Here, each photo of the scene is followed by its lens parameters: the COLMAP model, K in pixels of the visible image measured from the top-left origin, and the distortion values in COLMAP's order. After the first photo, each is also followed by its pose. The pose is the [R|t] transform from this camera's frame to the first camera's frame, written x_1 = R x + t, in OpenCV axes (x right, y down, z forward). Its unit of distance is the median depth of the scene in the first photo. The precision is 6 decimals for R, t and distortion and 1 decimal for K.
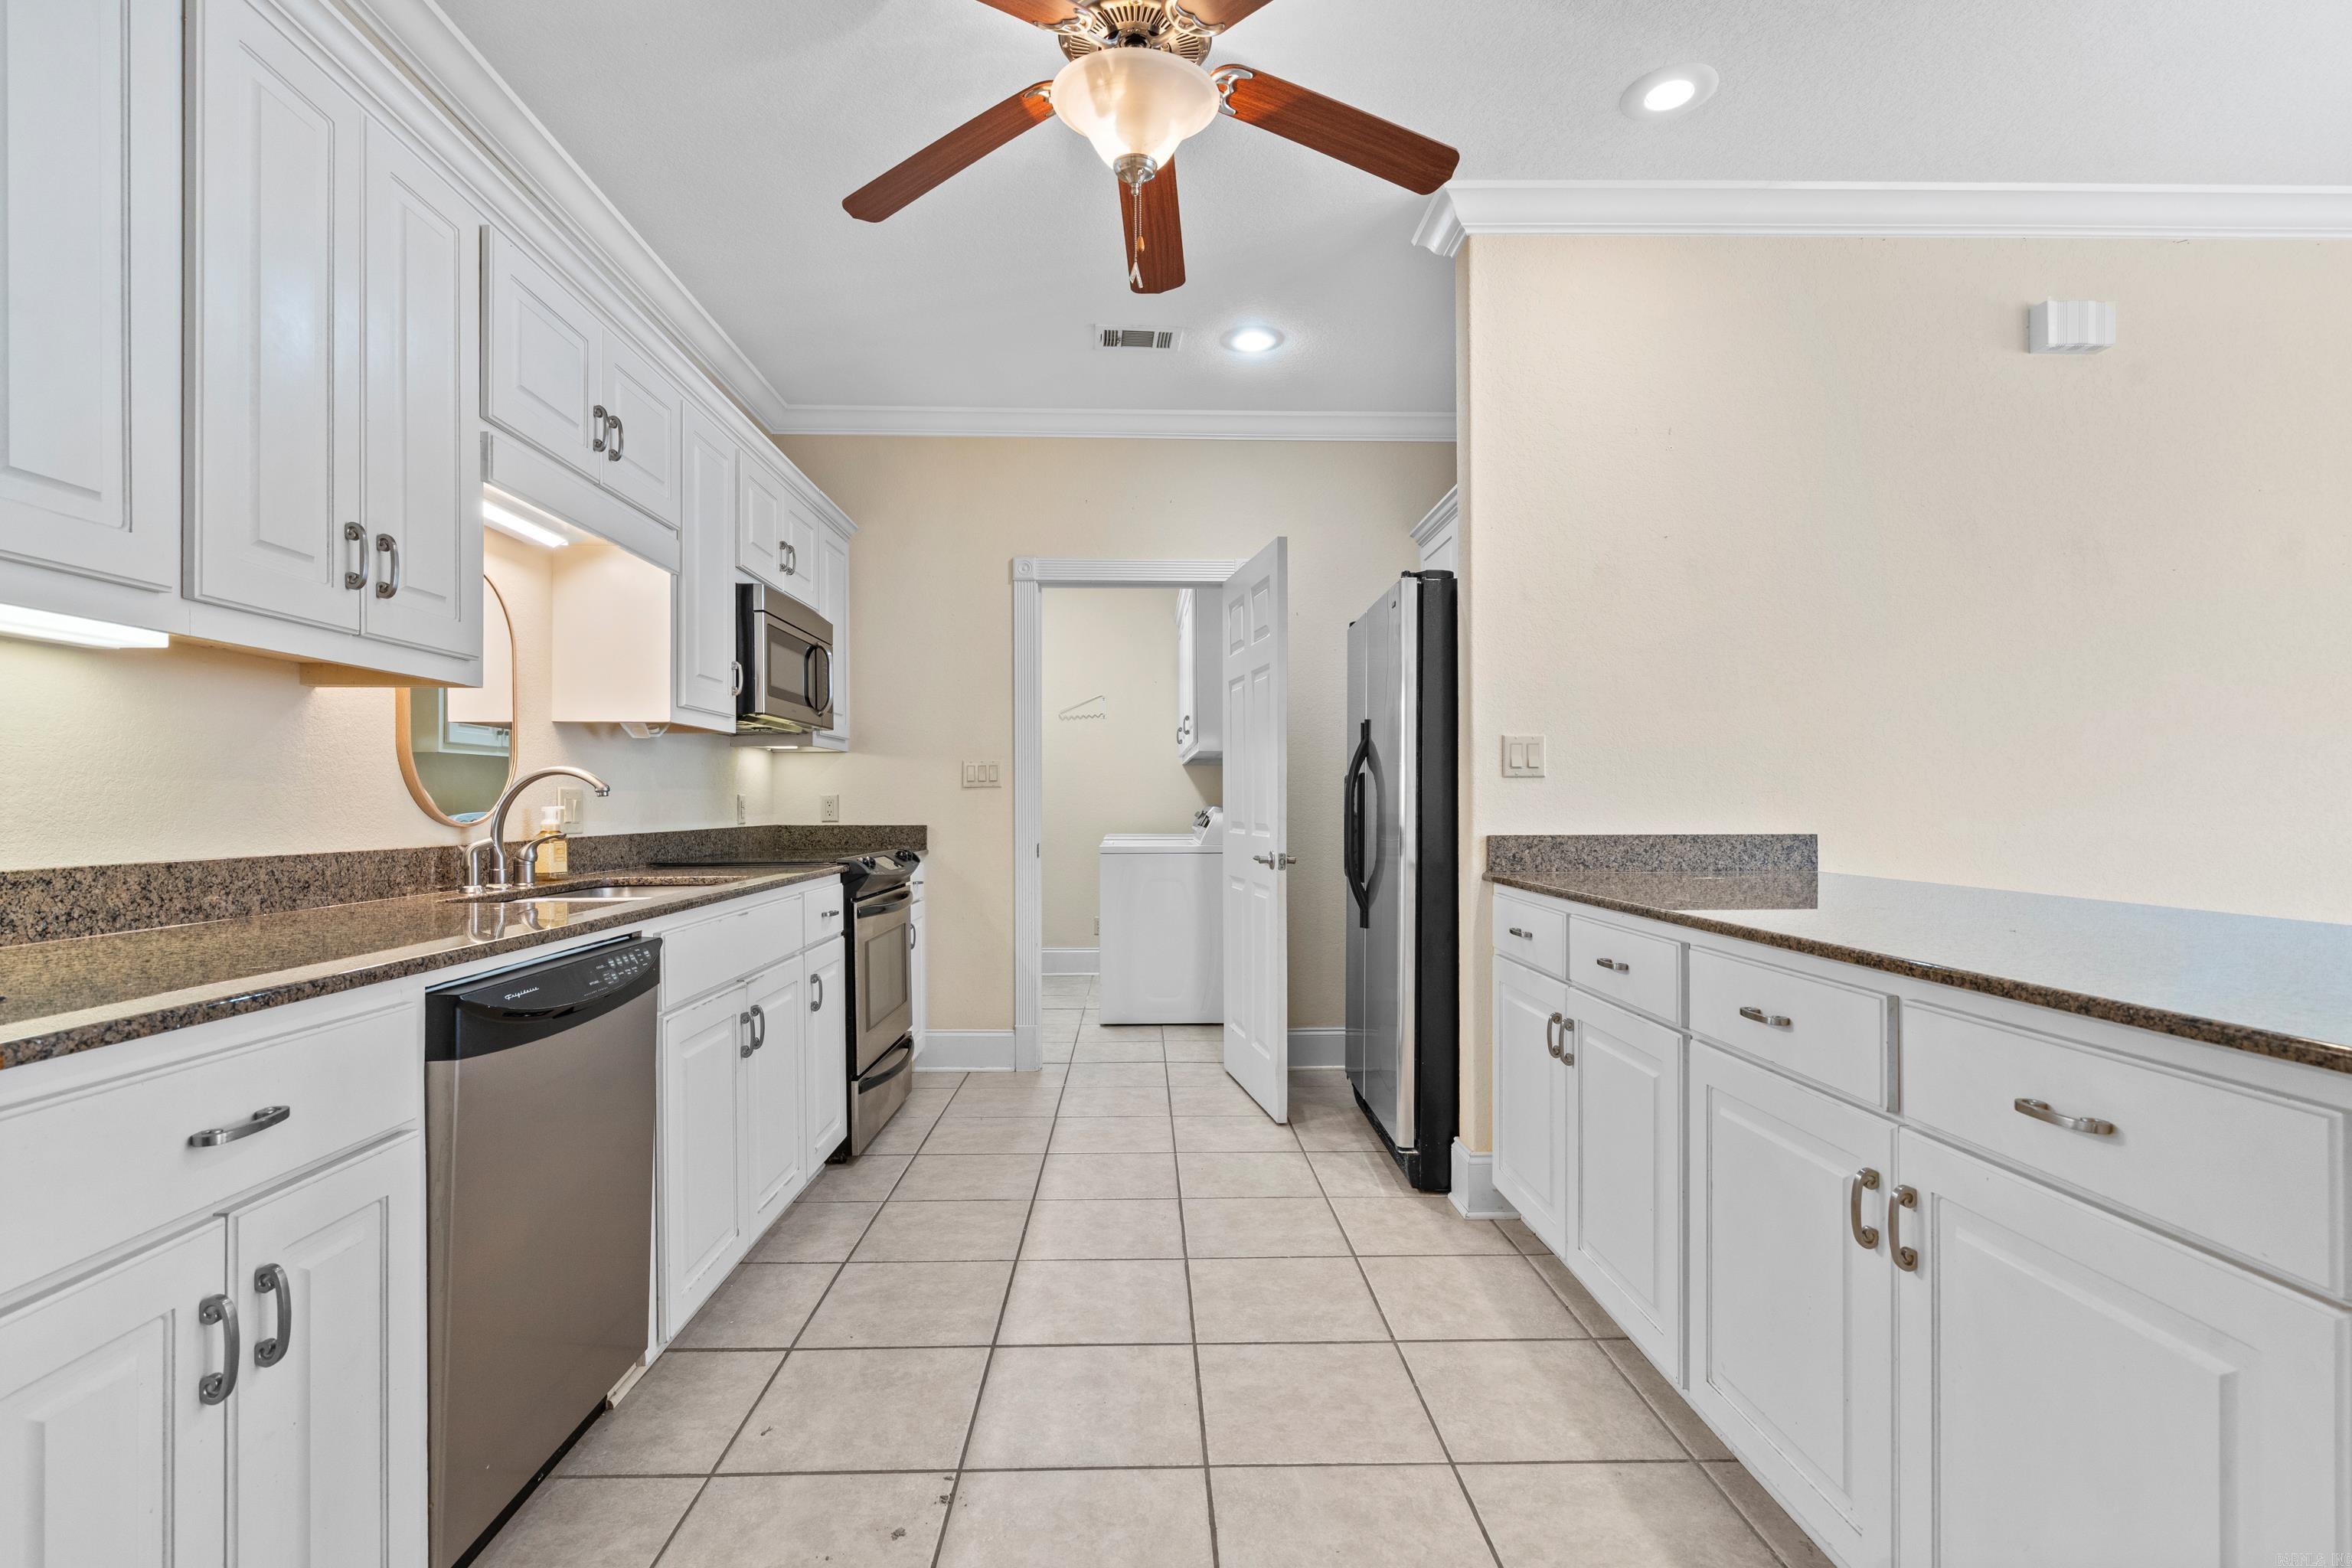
lens RADIAL K [[1069.3, 0, 1165.1], [0, 1069.3, 798.2], [0, 0, 1]] dist [-0.002564, -0.000181]
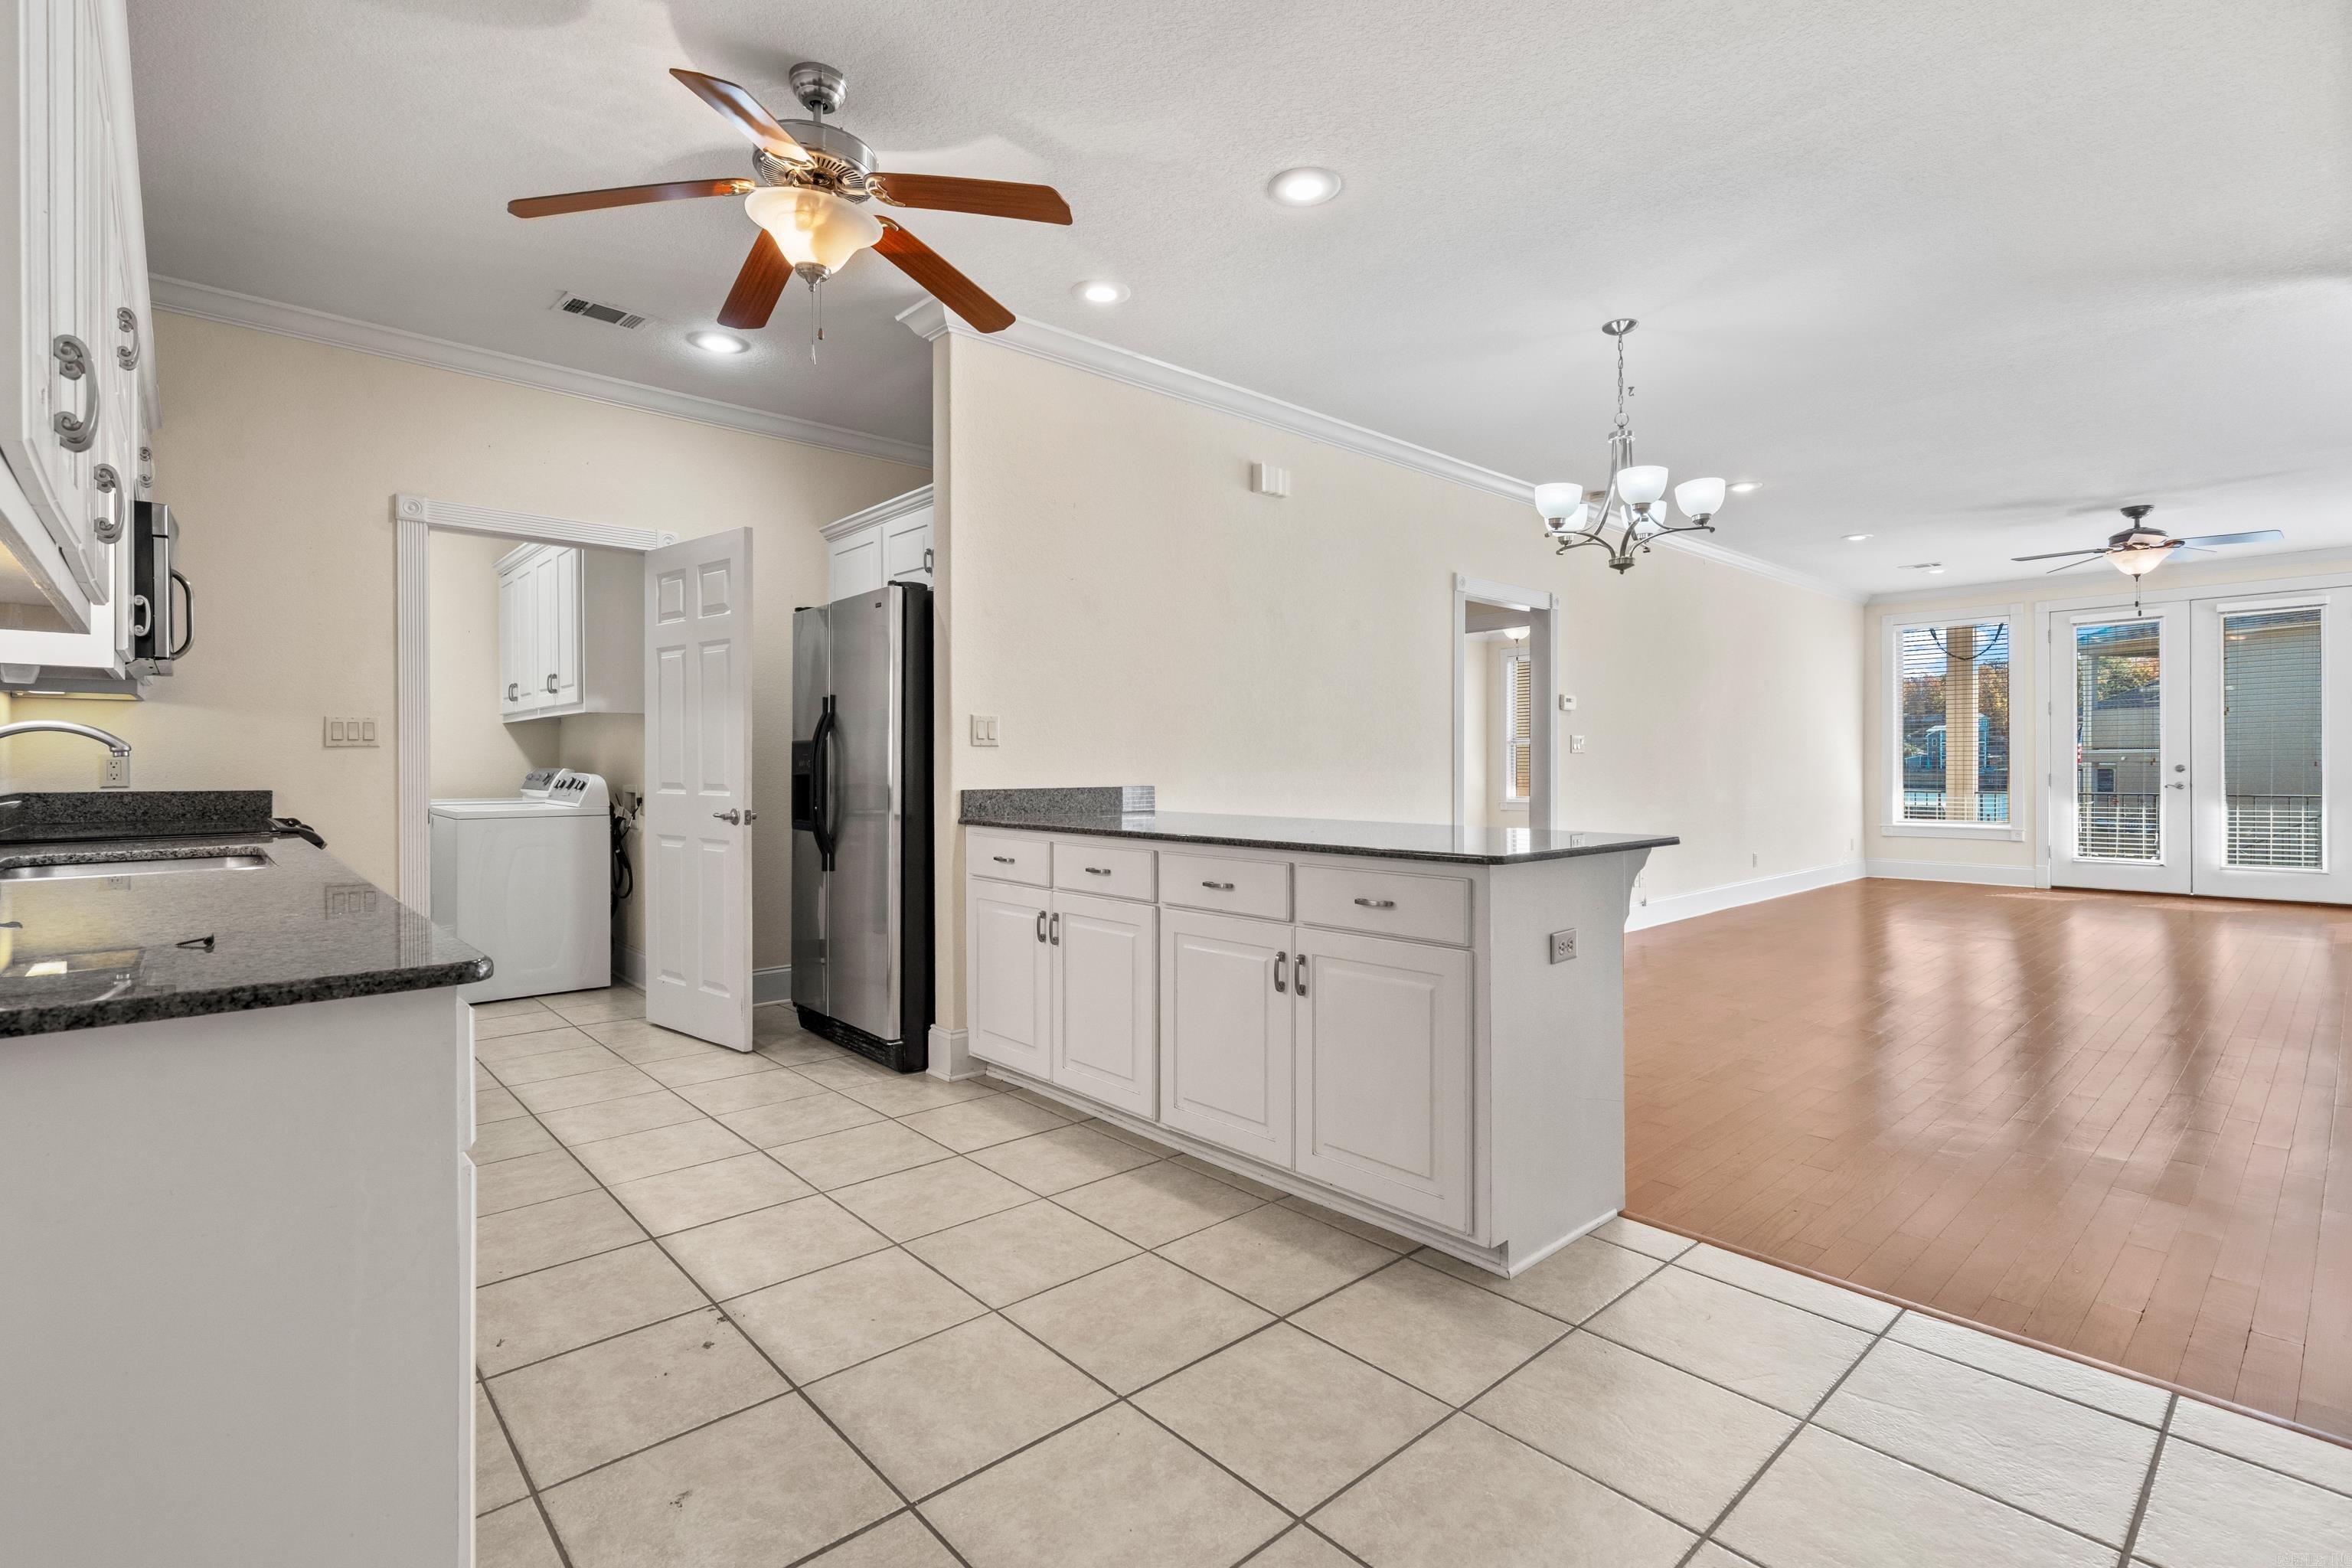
lens RADIAL K [[1060.7, 0, 1172.0], [0, 1060.7, 755.2], [0, 0, 1]] dist [-0.024275, -0.000007]
pose [[0.760121, 0.006748, 0.649747, -0.353279], [-0.004147, 0.999976, -0.005534, -0.002138], [-0.649769, 0.001512, 0.760130, -0.164693]]
